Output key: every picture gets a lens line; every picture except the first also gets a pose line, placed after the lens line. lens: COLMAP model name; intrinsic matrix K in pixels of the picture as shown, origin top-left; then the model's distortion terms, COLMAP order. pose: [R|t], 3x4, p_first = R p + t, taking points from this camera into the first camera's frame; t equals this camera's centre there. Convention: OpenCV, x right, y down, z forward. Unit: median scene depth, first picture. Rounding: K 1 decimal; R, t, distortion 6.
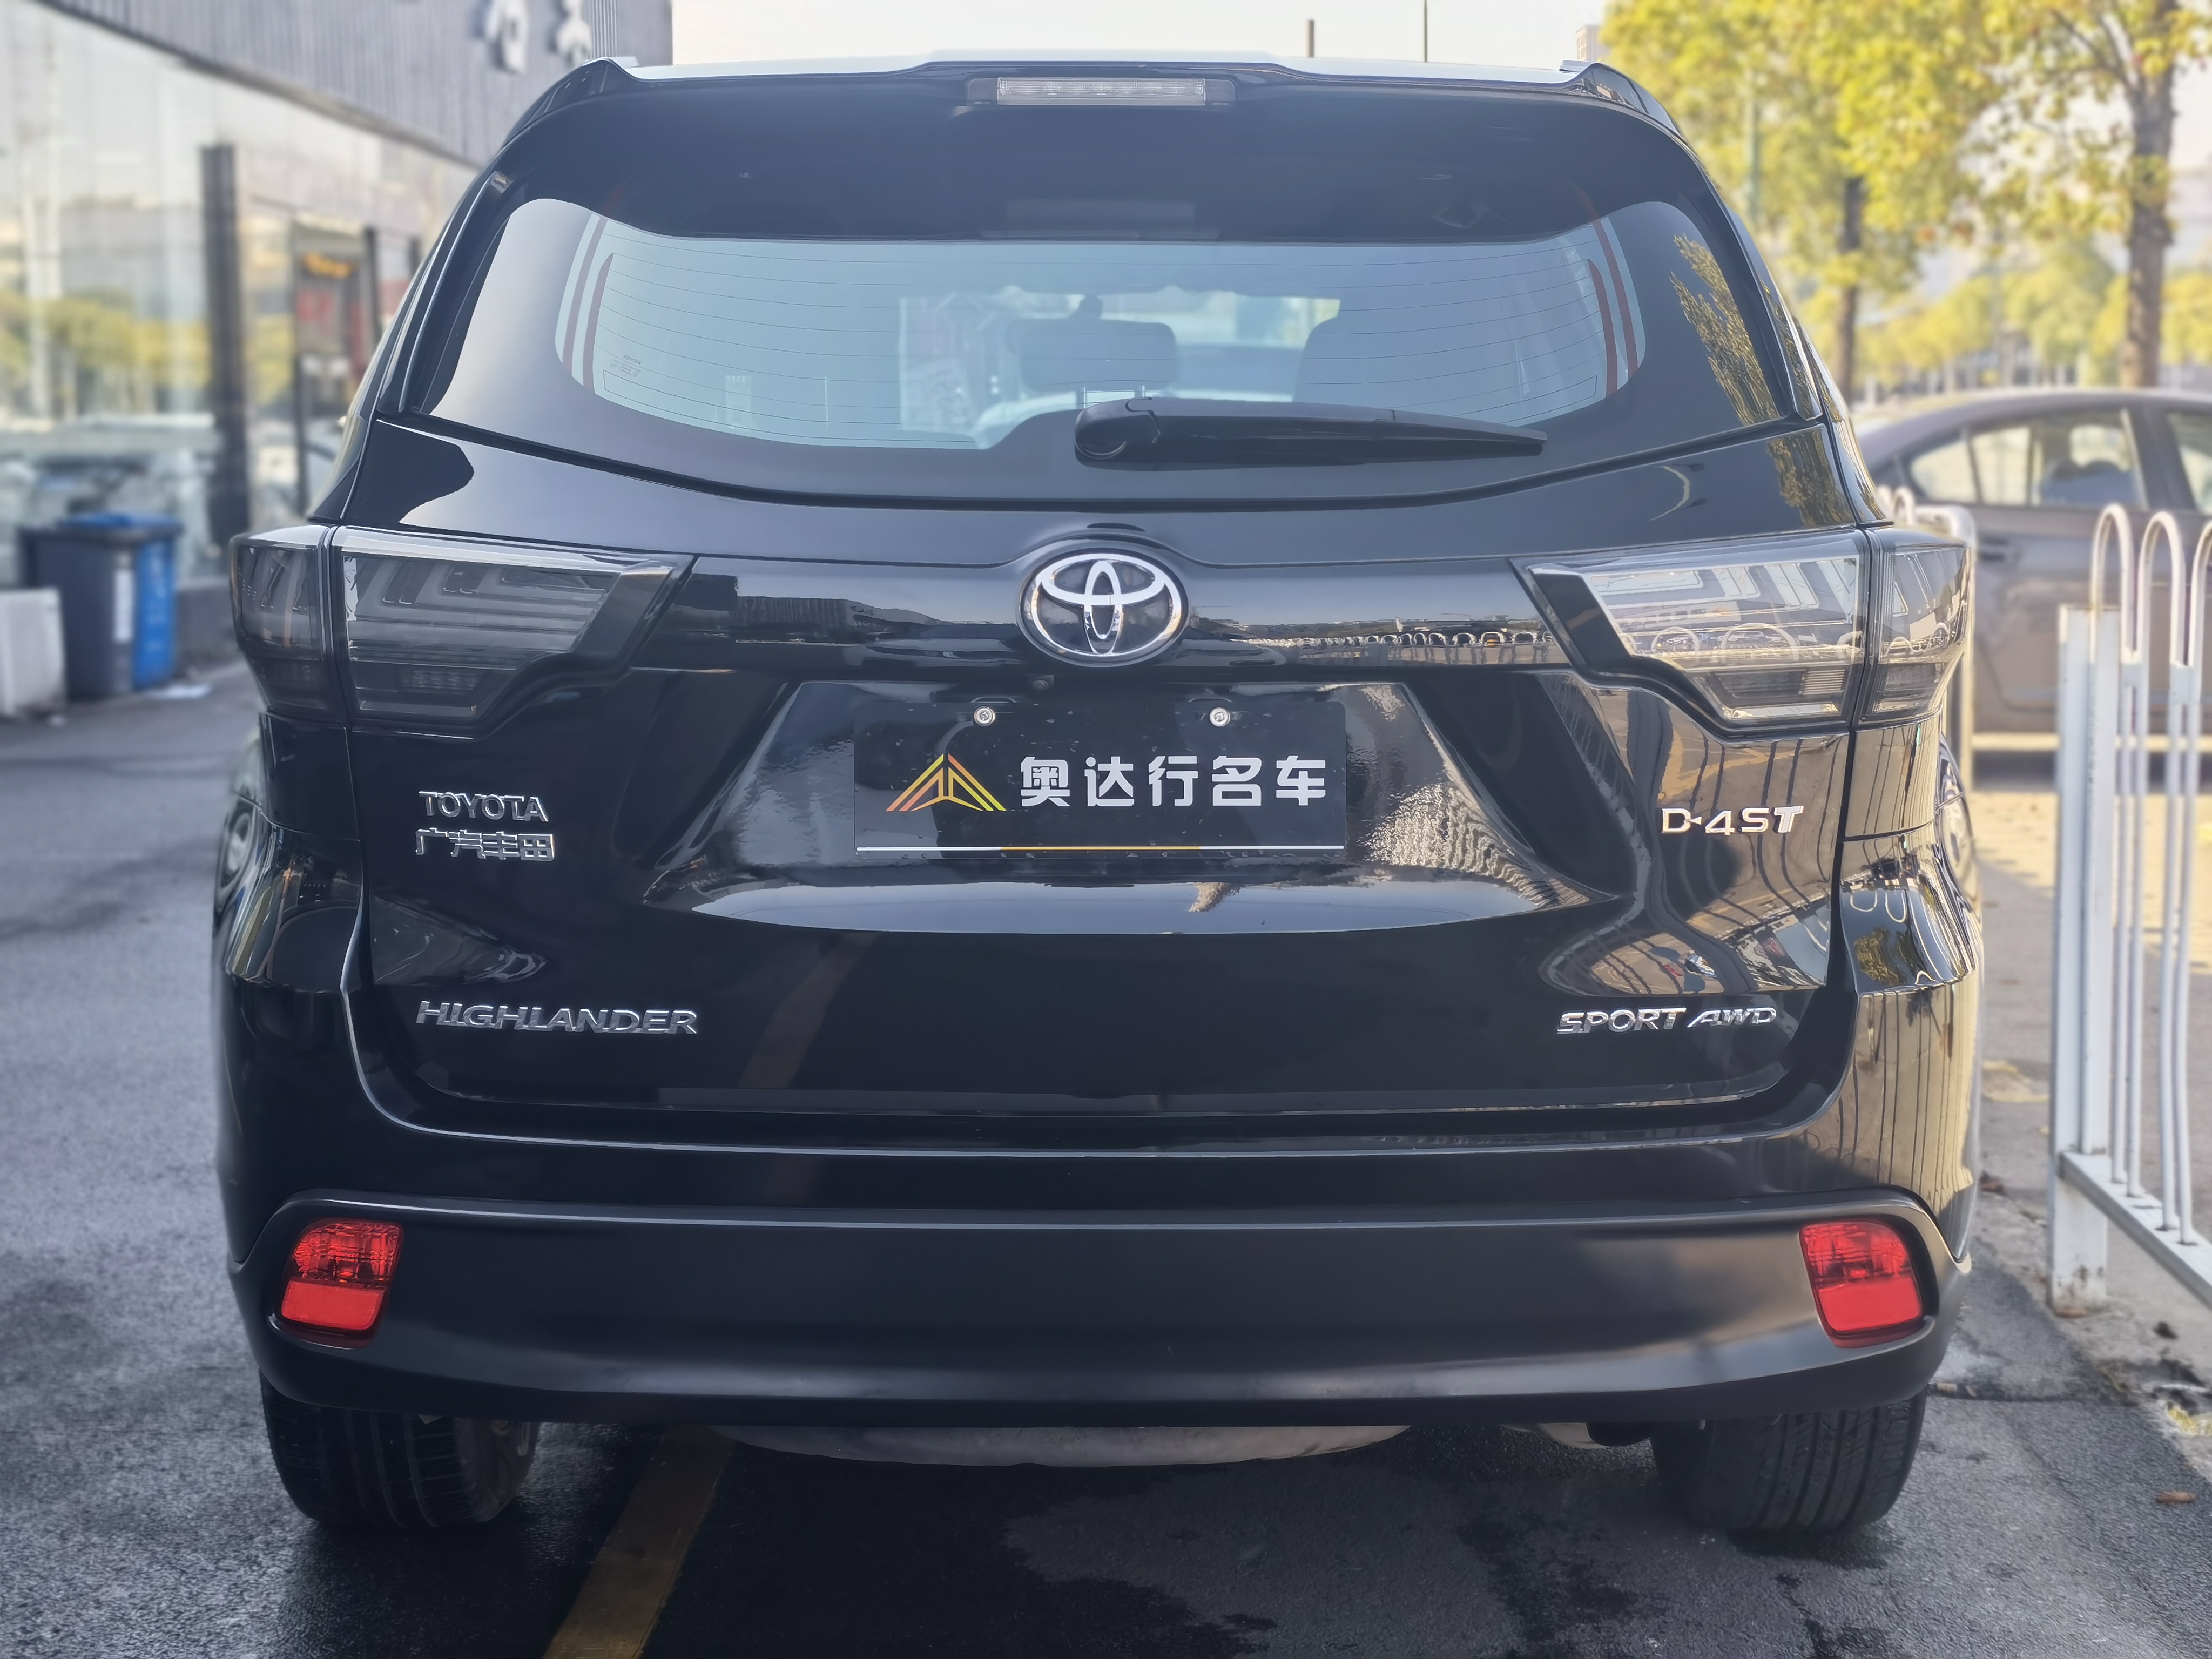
lens RADIAL K [[3478.7, 0, 1110.2], [0, 3478.7, 825.5], [0, 0, 1]] dist [0.071177, 0.000000]
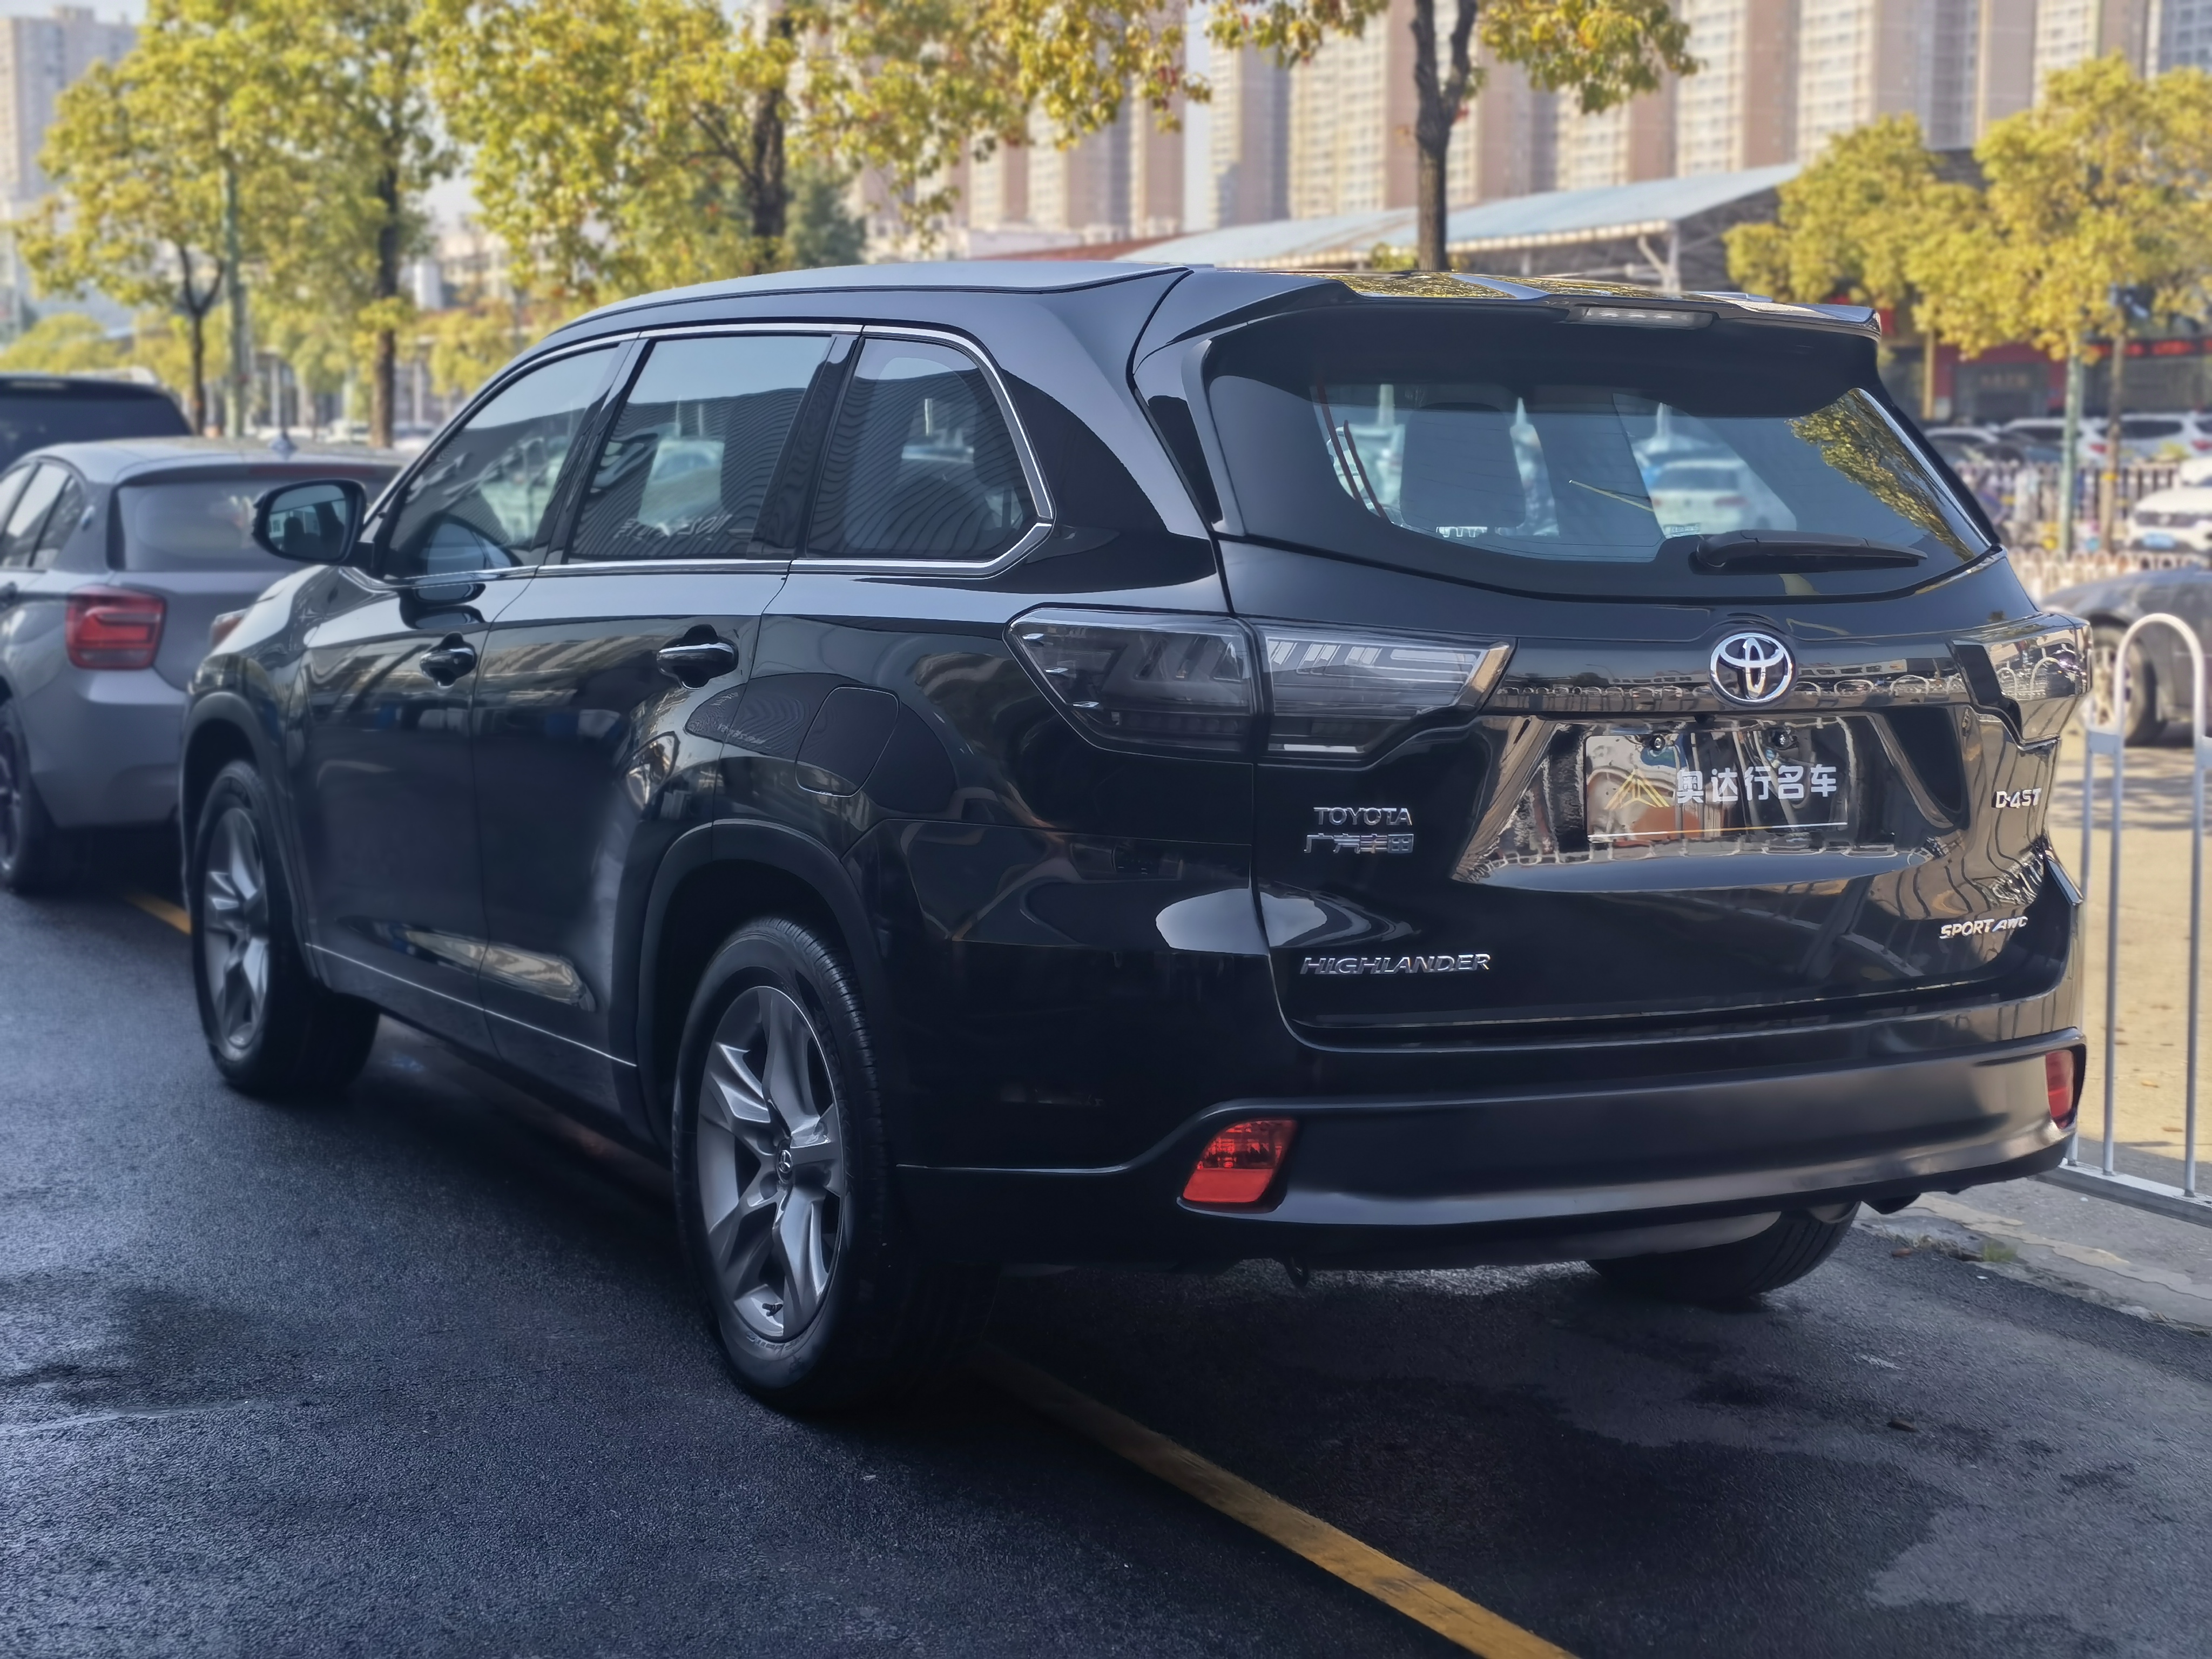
lens RADIAL K [[3478.7, 0, 1106.6], [0, 3478.7, 833.3], [0, 0, 1]] dist [0.071177, 0.000000]
pose [[0.876473, -0.036887, 0.480035, -0.944244], [0.038719, 0.999232, 0.006088, -0.011108], [-0.479891, 0.013250, 0.877228, -0.184974]]
